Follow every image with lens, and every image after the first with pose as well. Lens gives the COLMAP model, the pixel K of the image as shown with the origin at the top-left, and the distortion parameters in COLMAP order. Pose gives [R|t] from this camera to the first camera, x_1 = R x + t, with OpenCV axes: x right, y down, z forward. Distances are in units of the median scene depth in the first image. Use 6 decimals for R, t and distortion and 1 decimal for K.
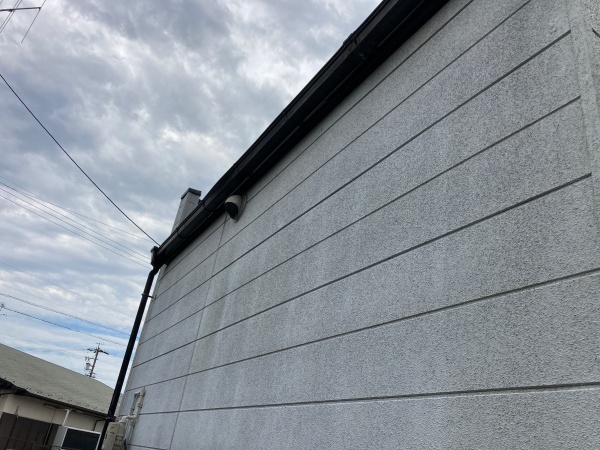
lens RADIAL K [[493.2, 0, 289.1], [0, 493.2, 225.3], [0, 0, 1]] dist [0.013816, 0.005323]
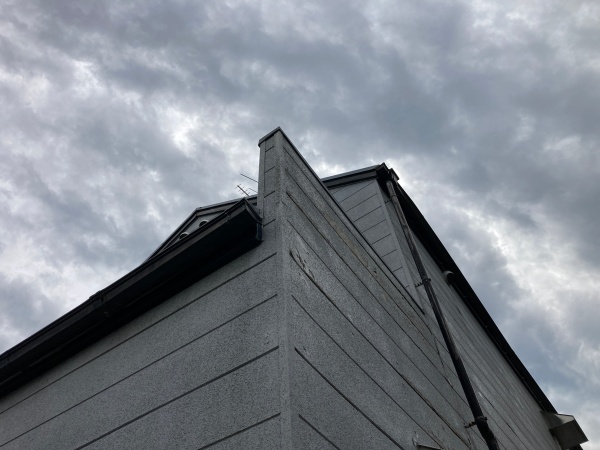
lens RADIAL K [[493.2, 0, 289.1], [0, 493.2, 225.3], [0, 0, 1]] dist [0.013816, 0.005323]
pose [[0.884377, 0.231456, 0.405346, 0.040677], [-0.037748, 0.901020, -0.432133, -0.124829], [-0.465245, 0.366867, 0.805578, -0.051567]]
